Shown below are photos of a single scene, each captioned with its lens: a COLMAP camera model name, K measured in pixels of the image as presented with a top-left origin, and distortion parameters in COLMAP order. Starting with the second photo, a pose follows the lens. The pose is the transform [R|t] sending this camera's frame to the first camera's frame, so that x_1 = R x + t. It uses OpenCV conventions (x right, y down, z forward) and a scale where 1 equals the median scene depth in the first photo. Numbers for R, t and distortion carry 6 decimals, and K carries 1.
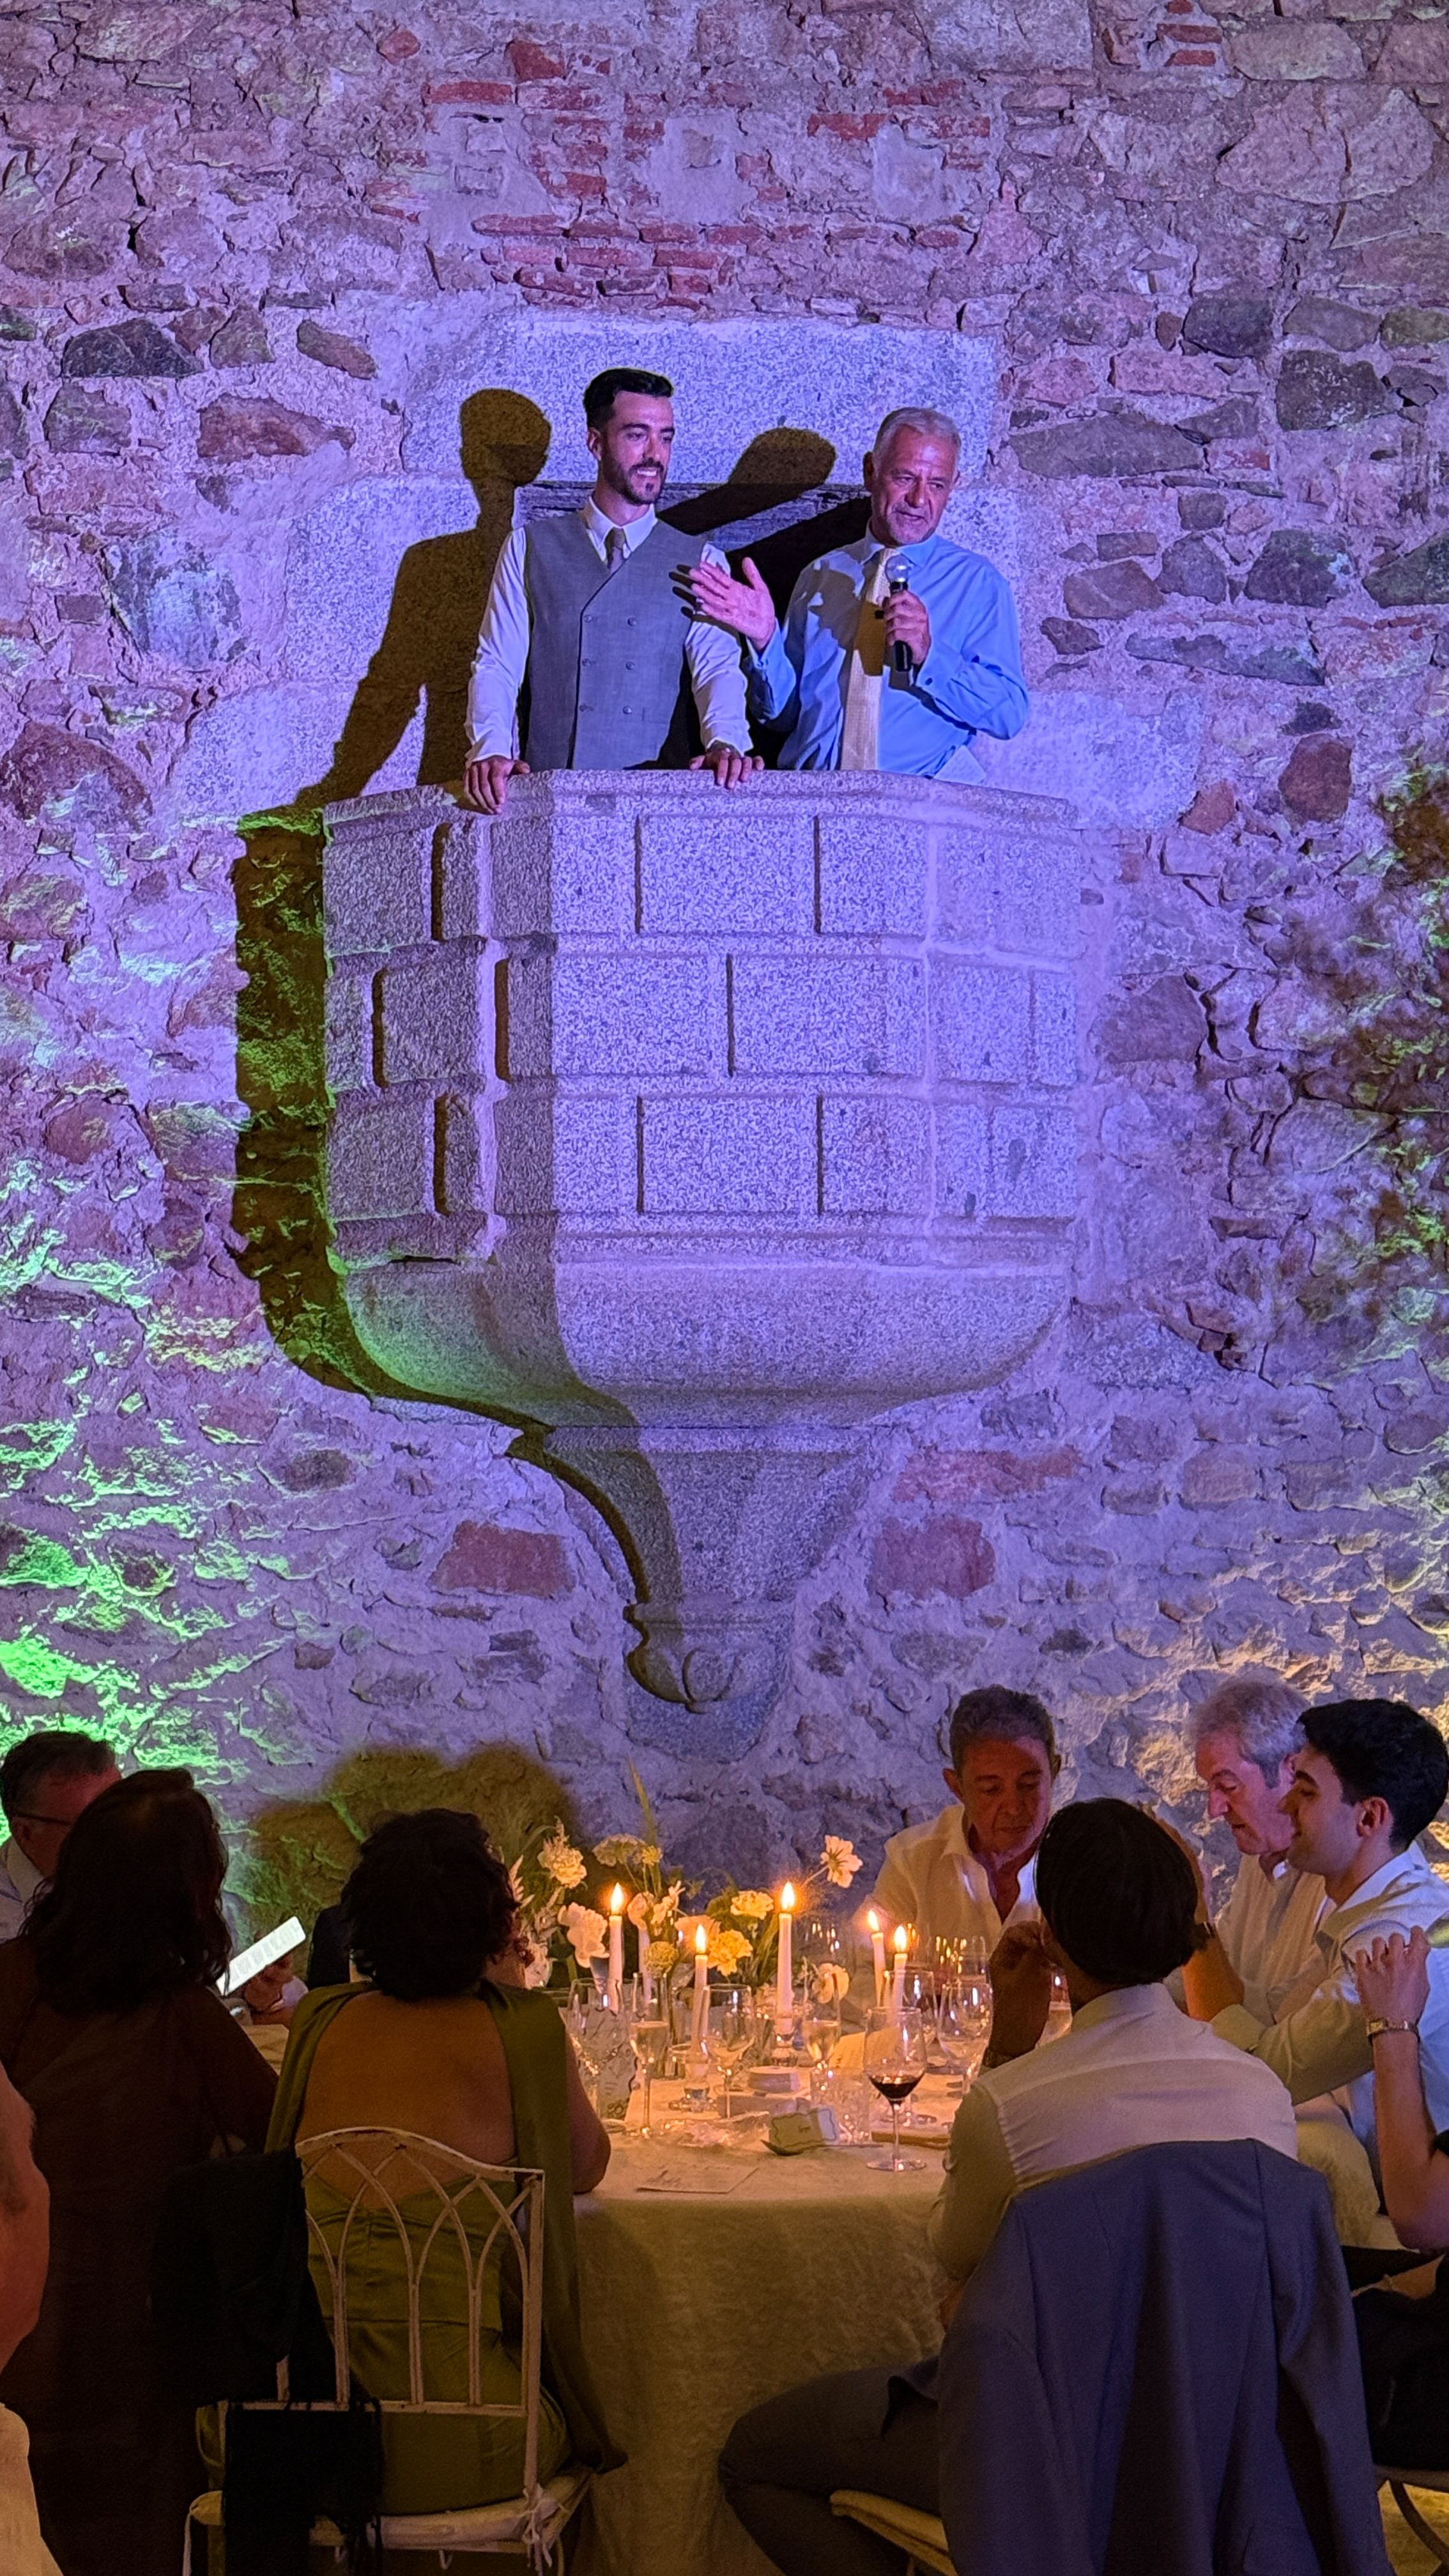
lens RADIAL K [[4022.0, 0, 713.4], [0, 4022.0, 1280.3], [0, 0, 1]] dist [0.130389, 0.000000]
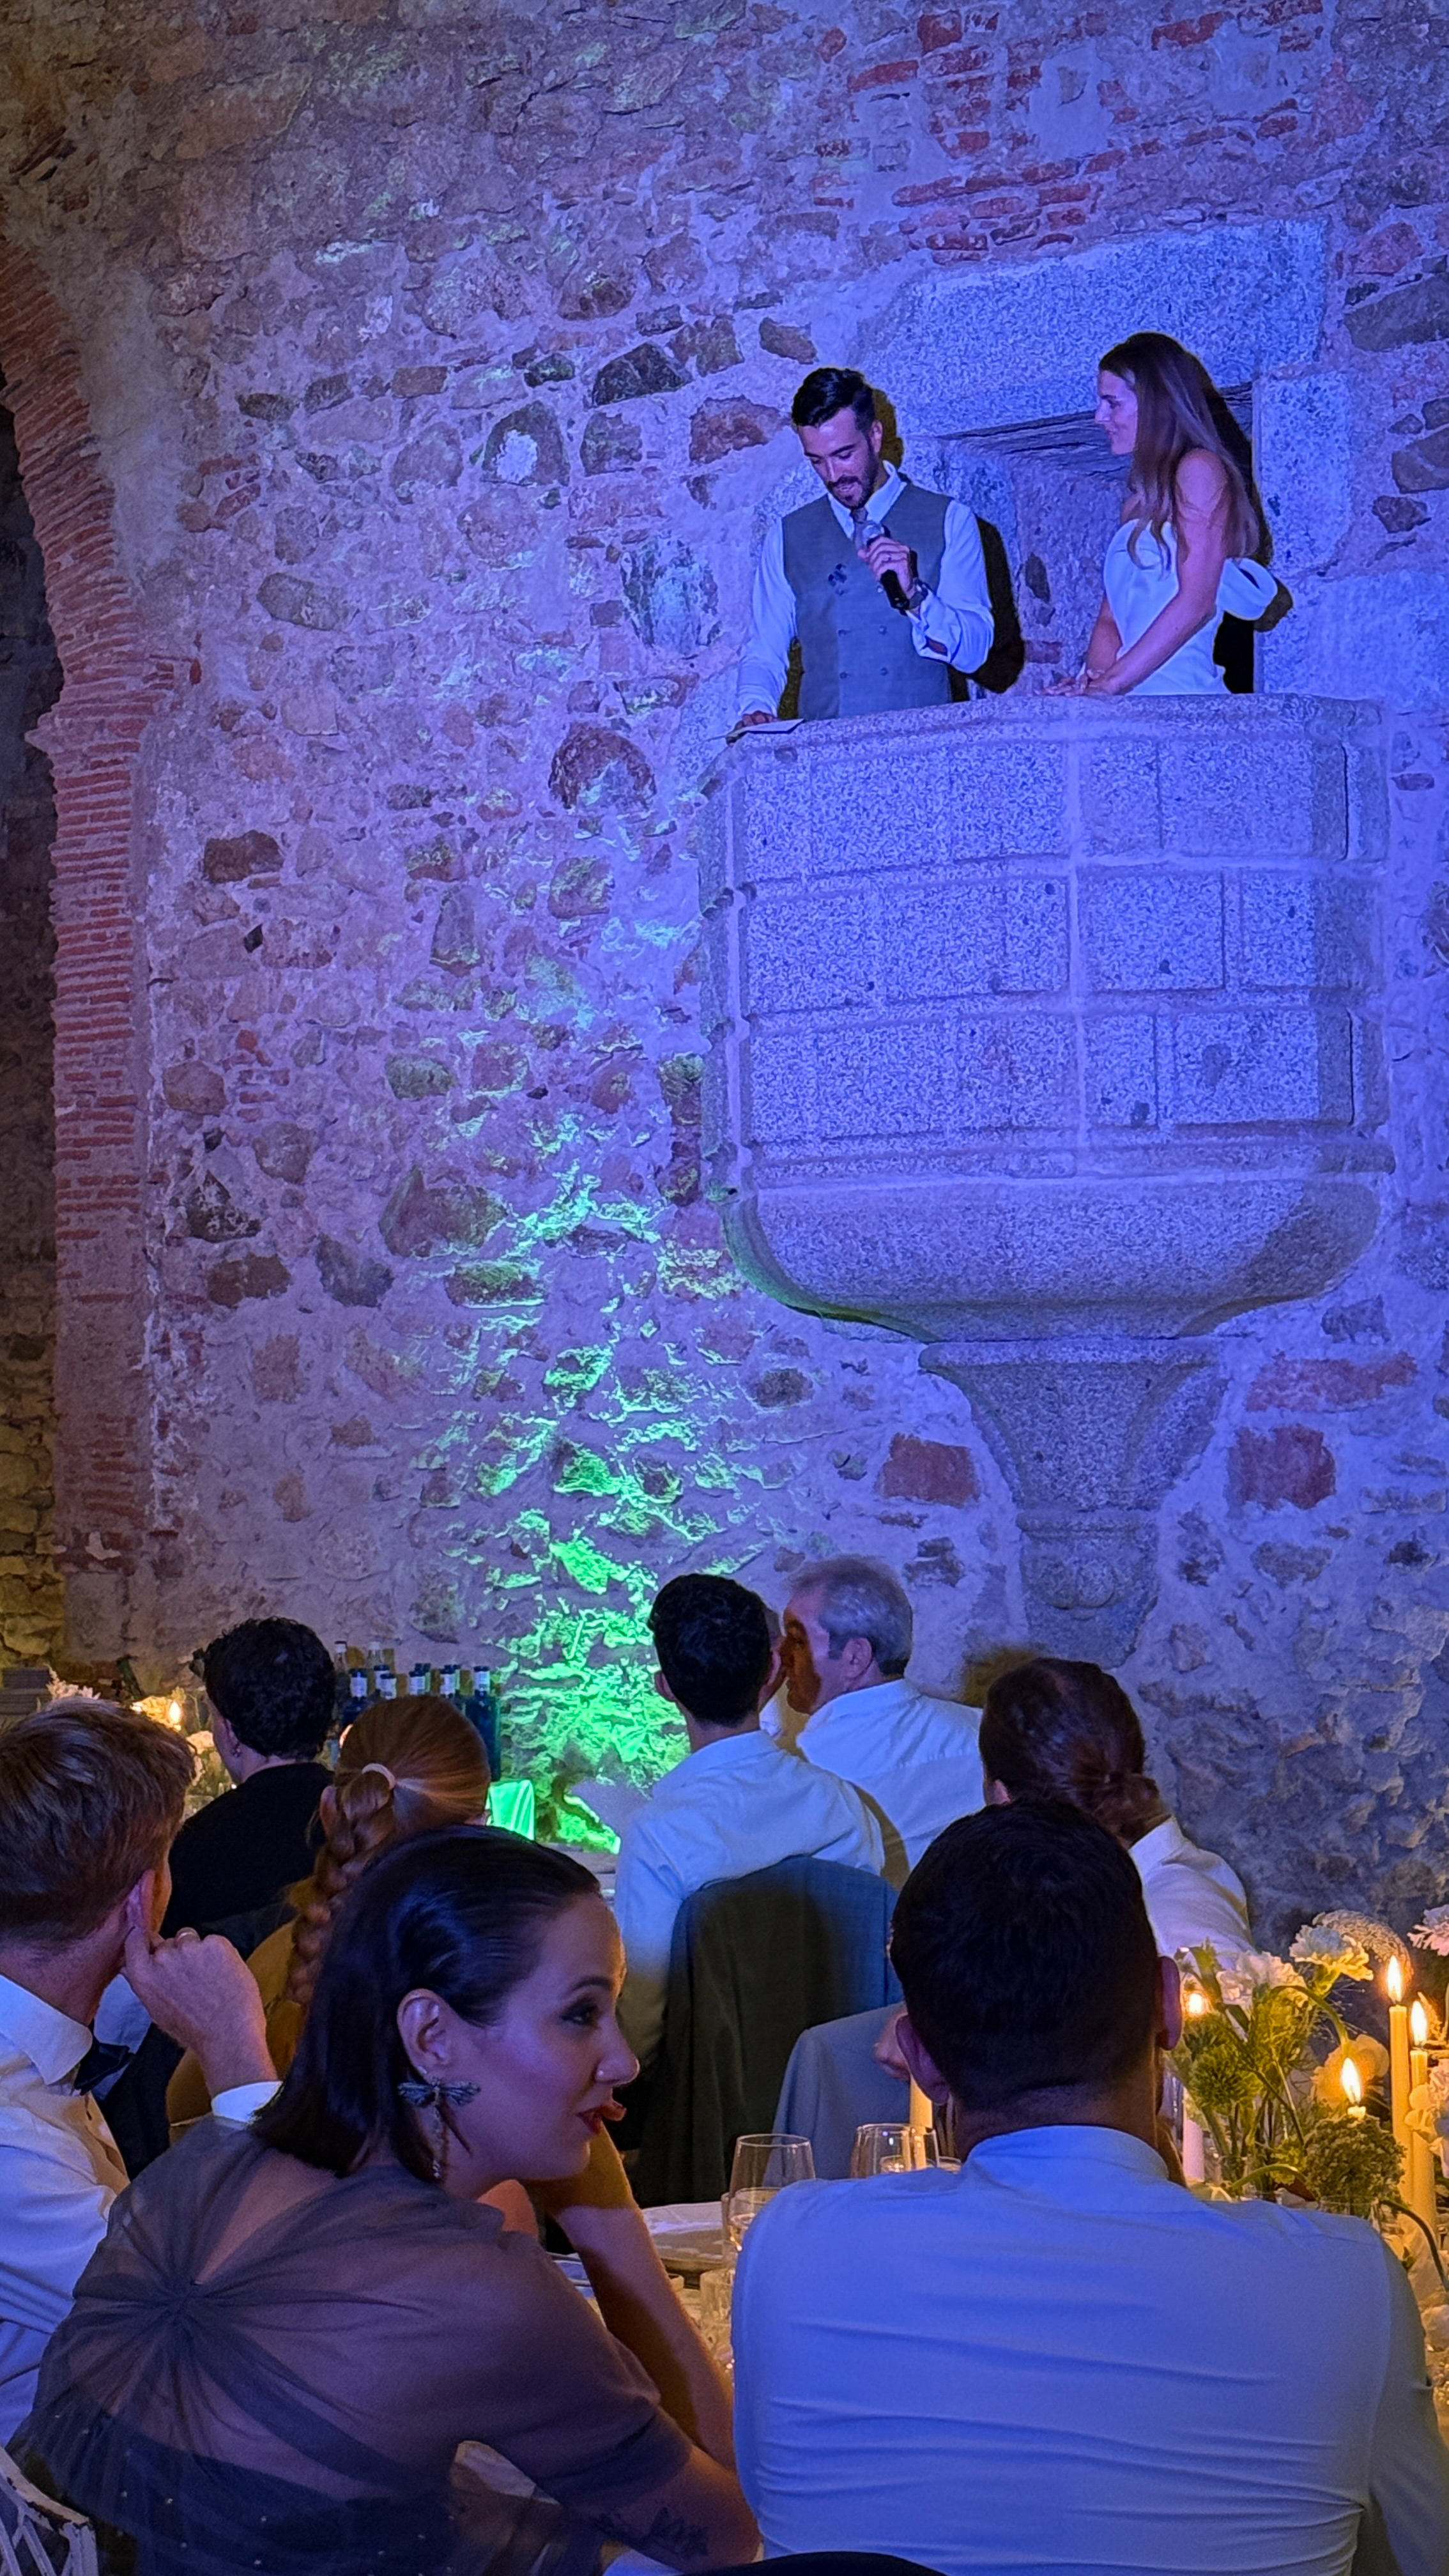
lens RADIAL K [[4533.9, 0, 730.0], [0, 4533.9, 1280.0], [0, 0, 1]] dist [0.144522, 0.000000]
pose [[0.778356, -0.028686, -0.627167, 0.649298], [0.037324, 0.999303, 0.000613, 0.017077], [0.626712, -0.023886, 0.778884, 0.046862]]
